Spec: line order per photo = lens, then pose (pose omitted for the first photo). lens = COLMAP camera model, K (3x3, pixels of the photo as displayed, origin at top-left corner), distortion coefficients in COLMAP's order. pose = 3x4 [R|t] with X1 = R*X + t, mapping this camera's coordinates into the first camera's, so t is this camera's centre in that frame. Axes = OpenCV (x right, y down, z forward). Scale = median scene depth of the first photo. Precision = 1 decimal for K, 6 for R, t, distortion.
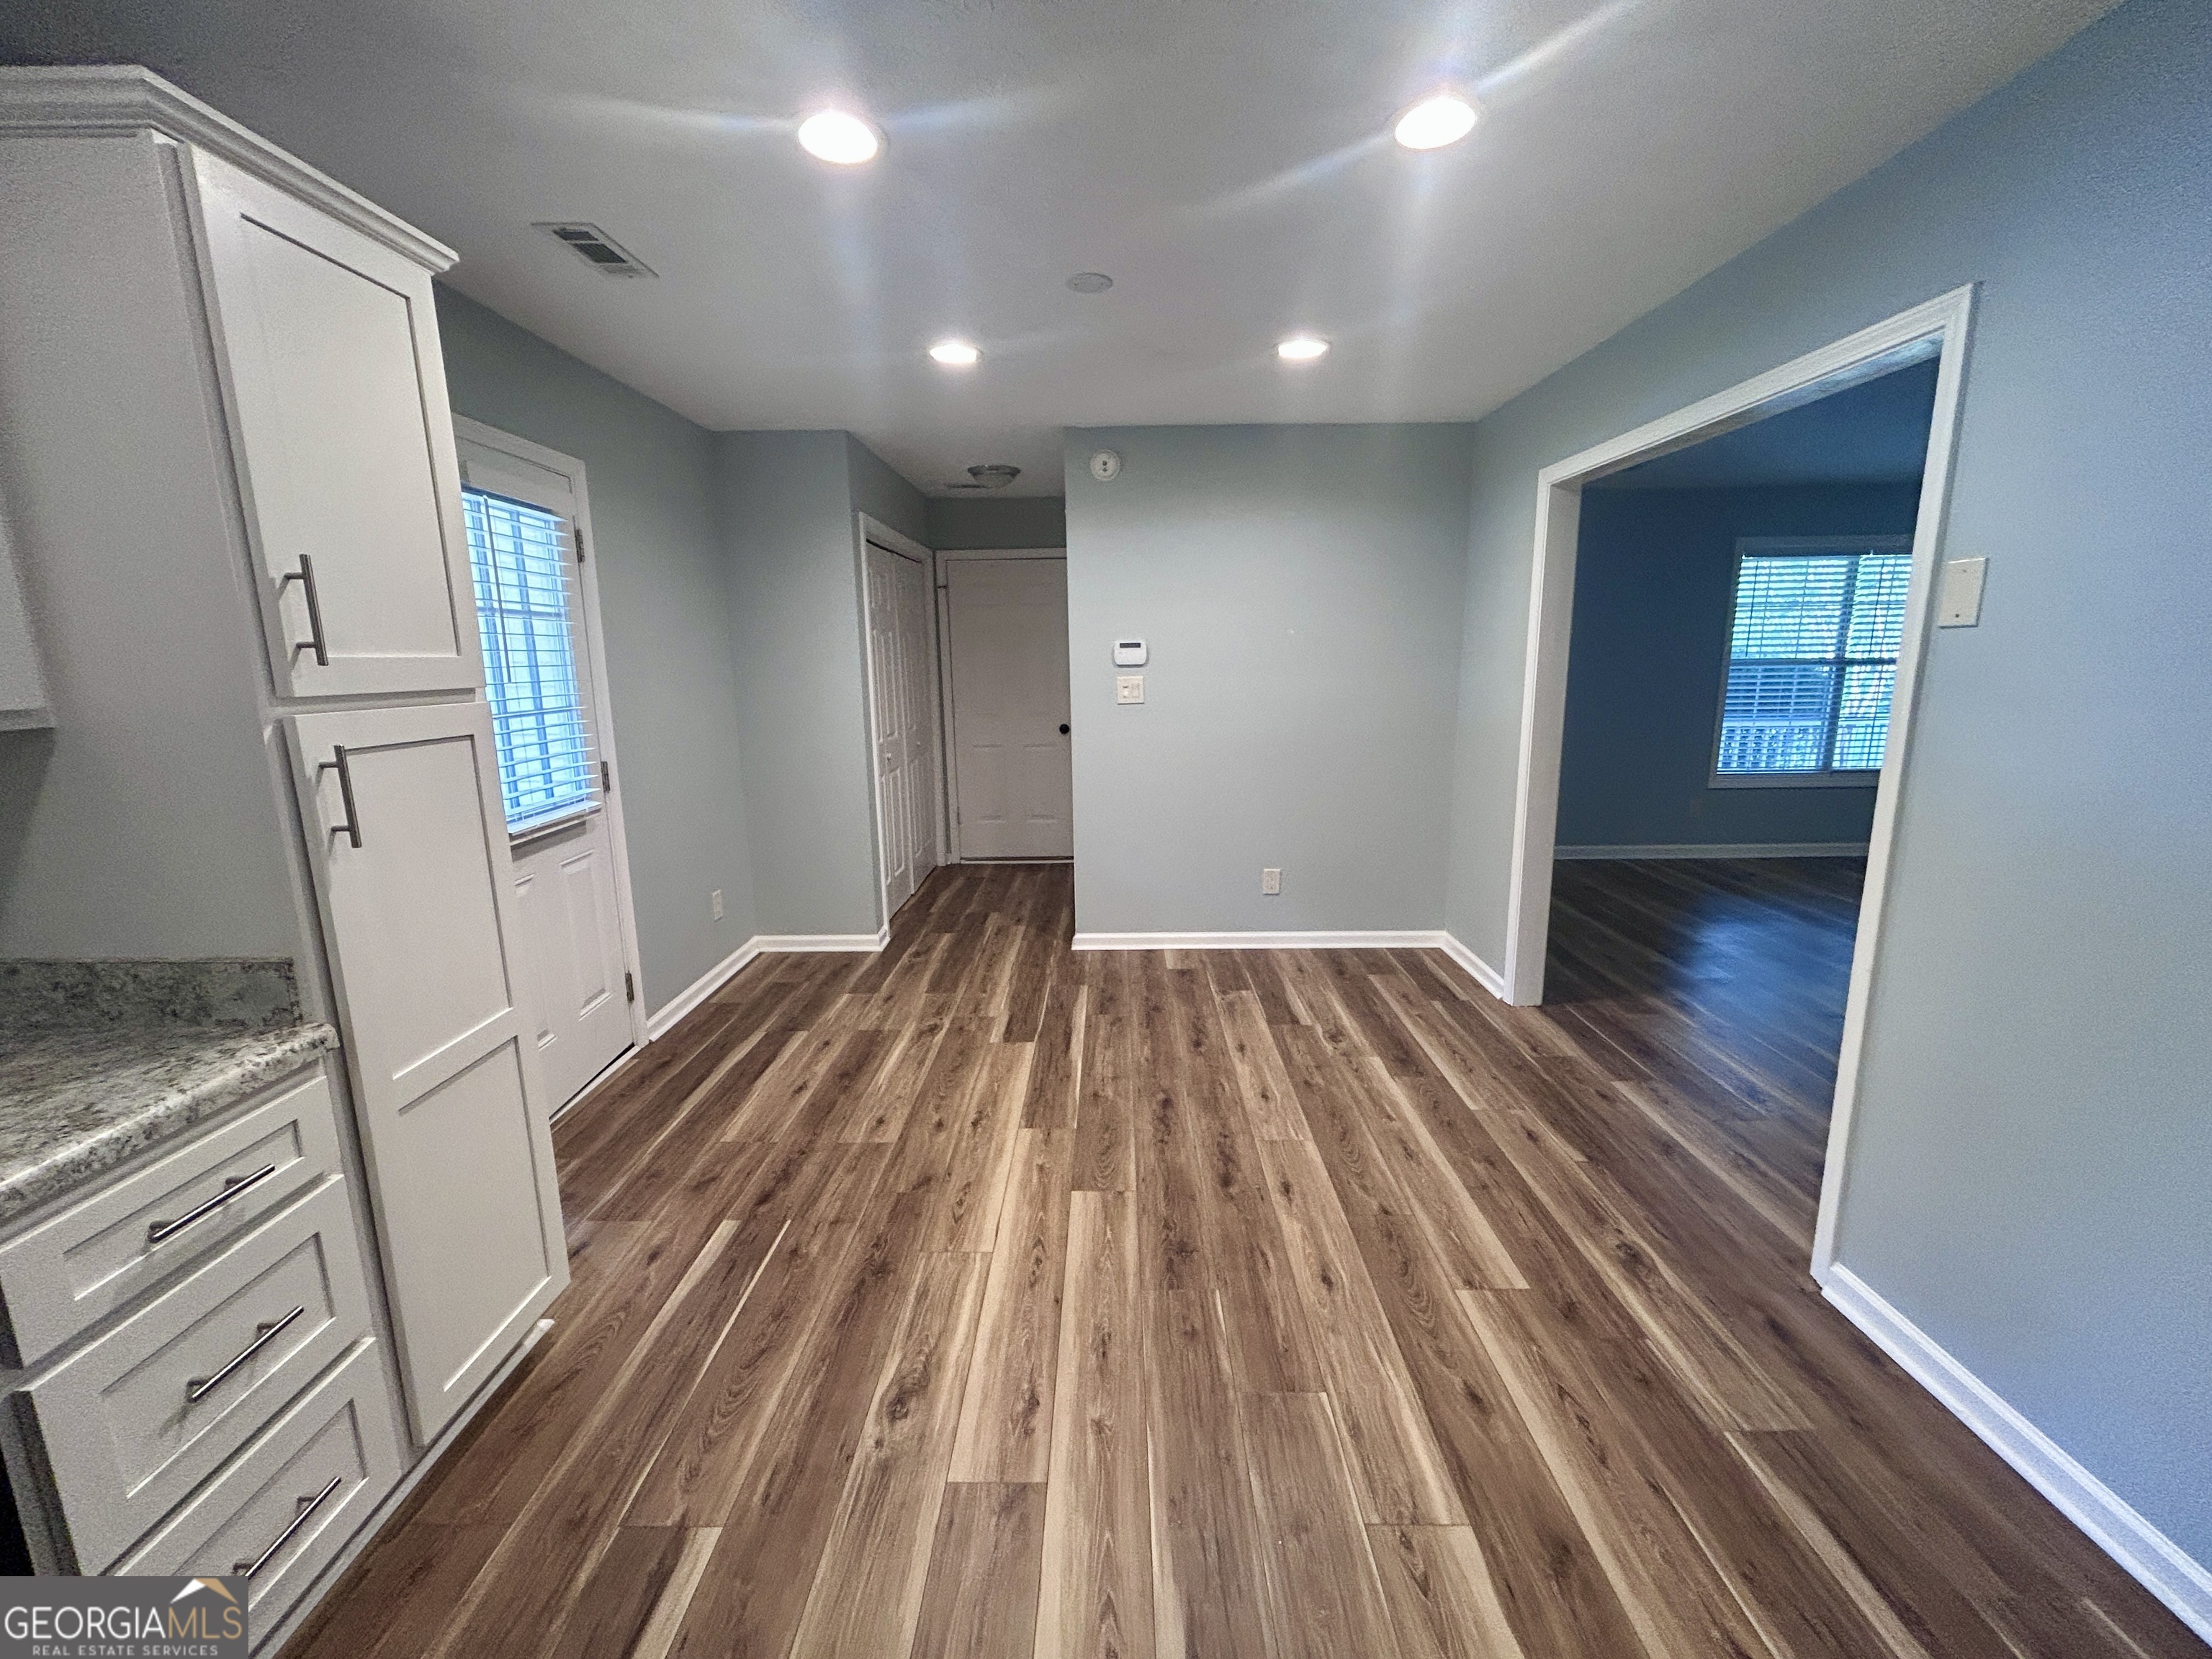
lens RADIAL K [[886.8, 0, 1106.0], [0, 886.8, 829.5], [0, 0, 1]] dist [-0.002884, -0.000188]
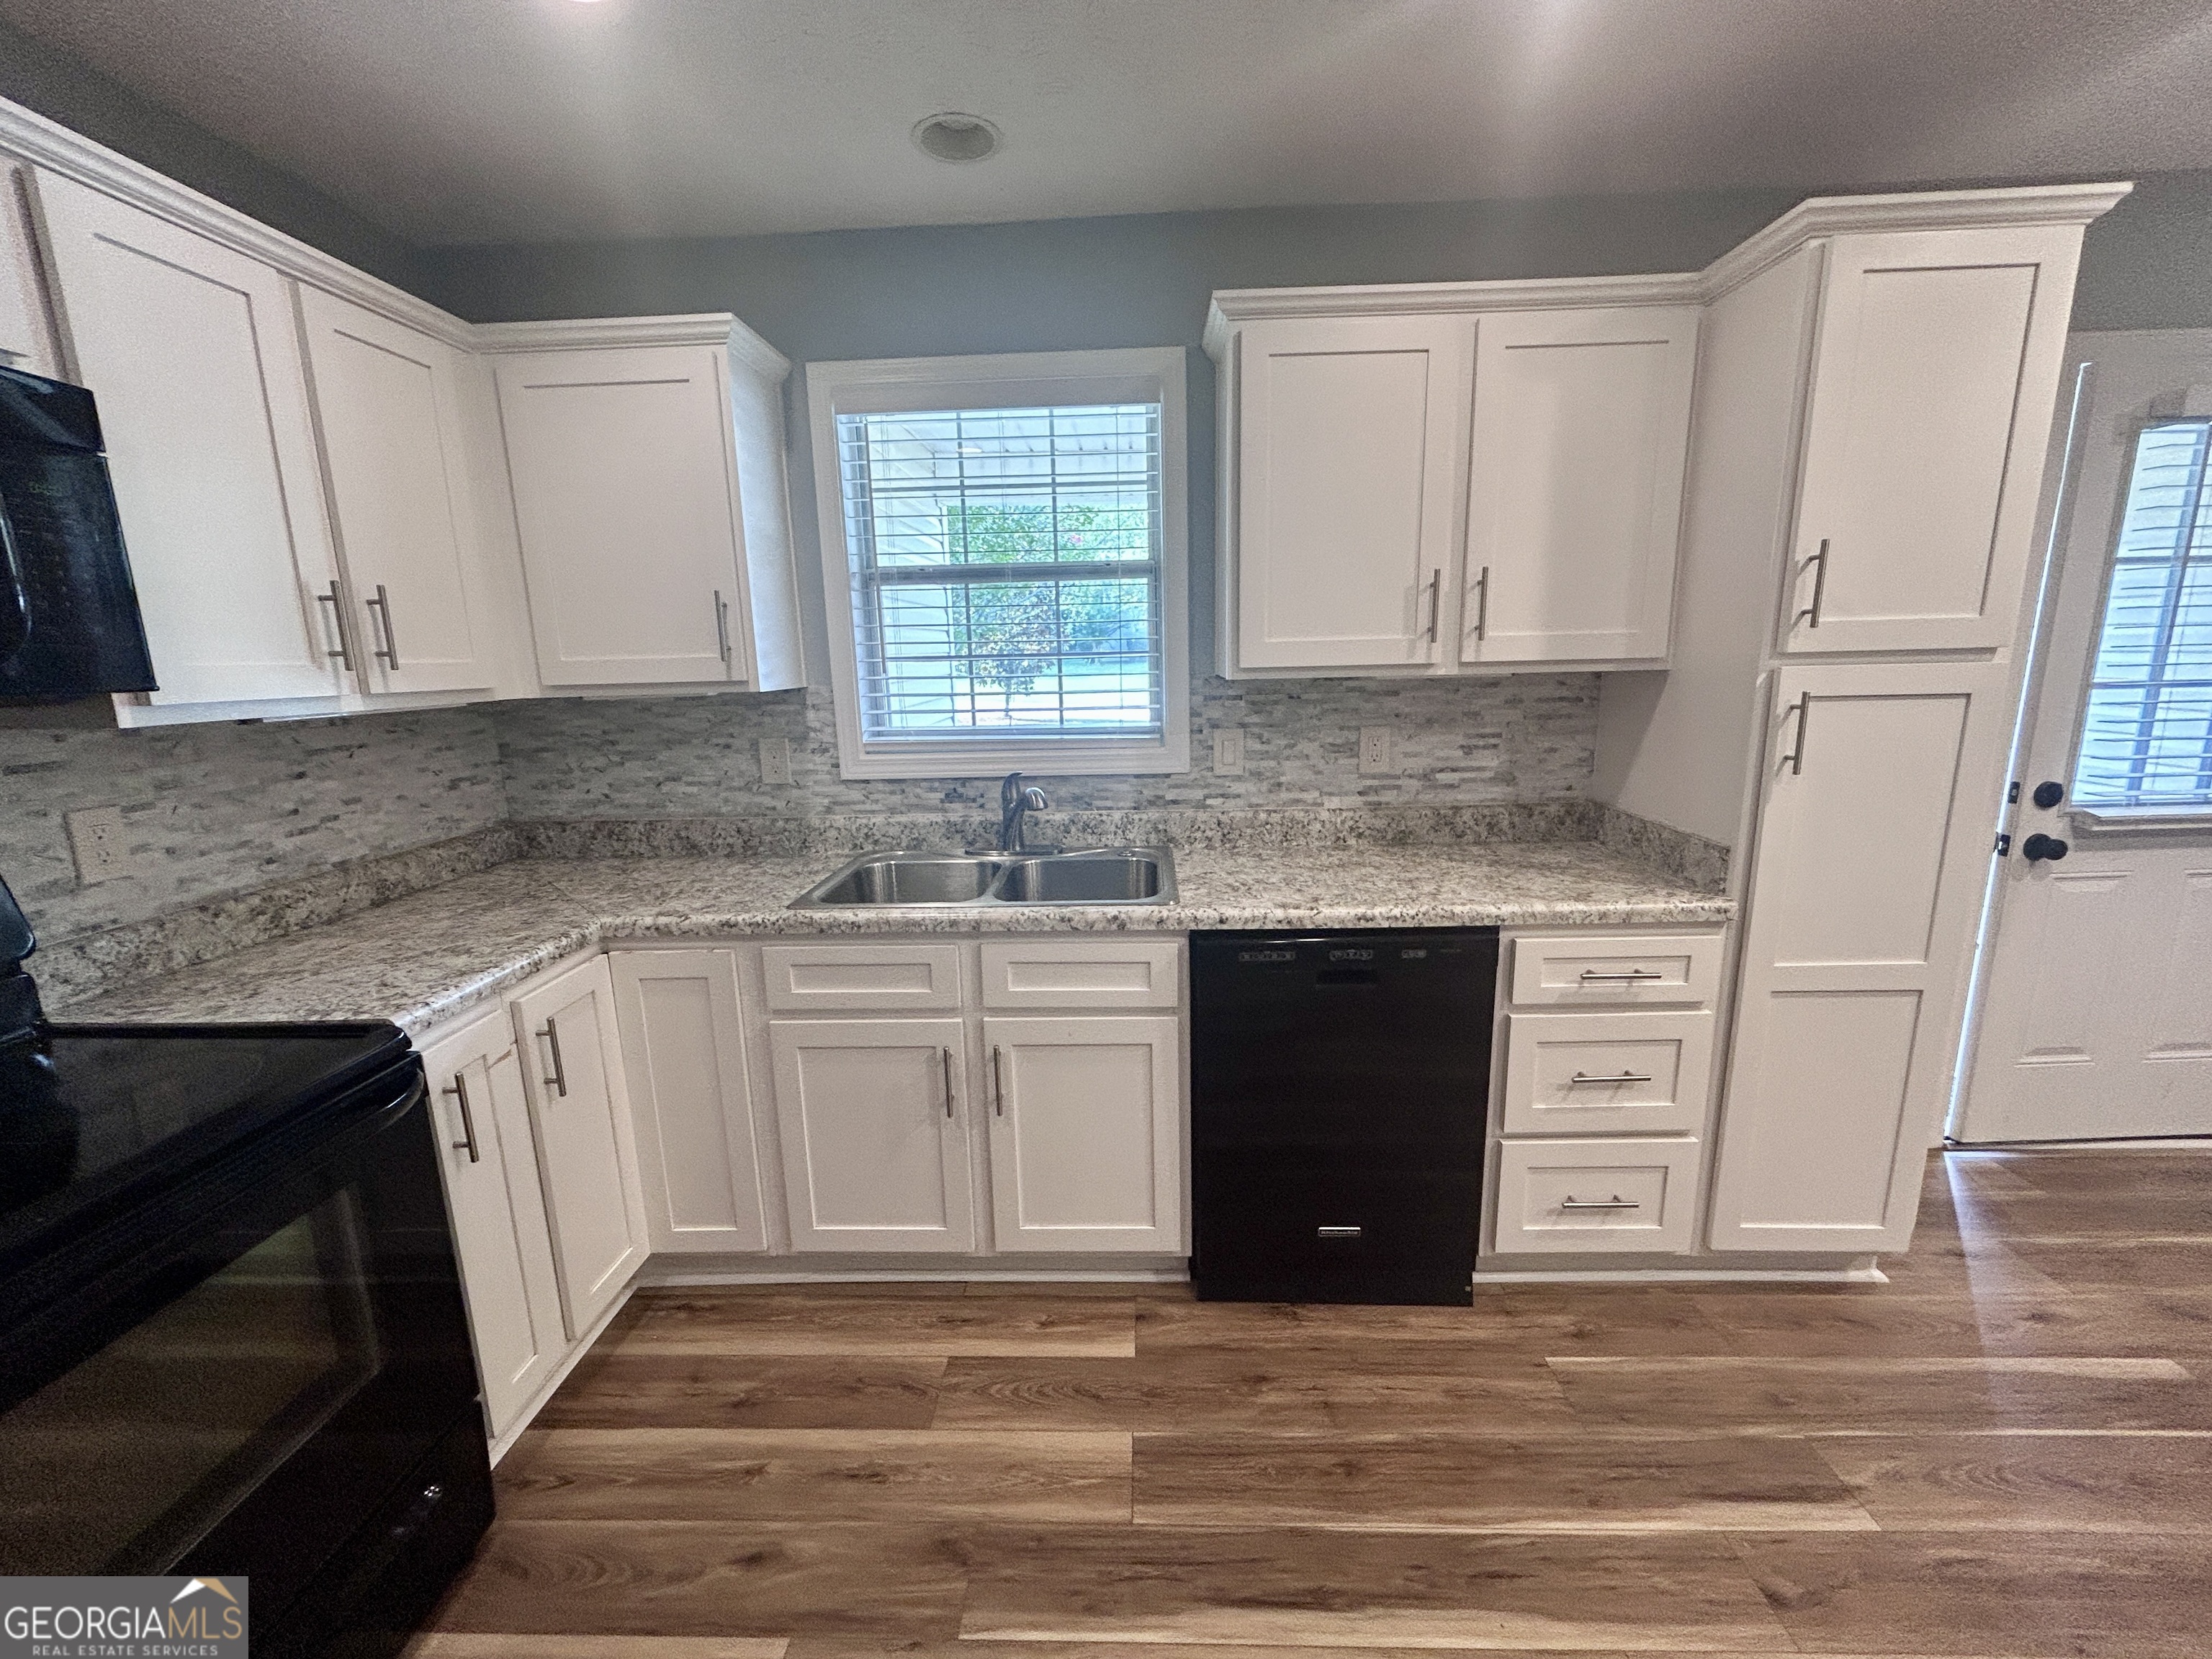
lens RADIAL K [[886.8, 0, 1106.0], [0, 886.8, 829.5], [0, 0, 1]] dist [-0.002884, -0.000188]
pose [[-0.028306, 0.208922, -0.977523, 0.429973], [-0.164380, 0.963628, 0.210712, -0.008207], [0.985991, 0.166650, 0.007066, 0.043020]]
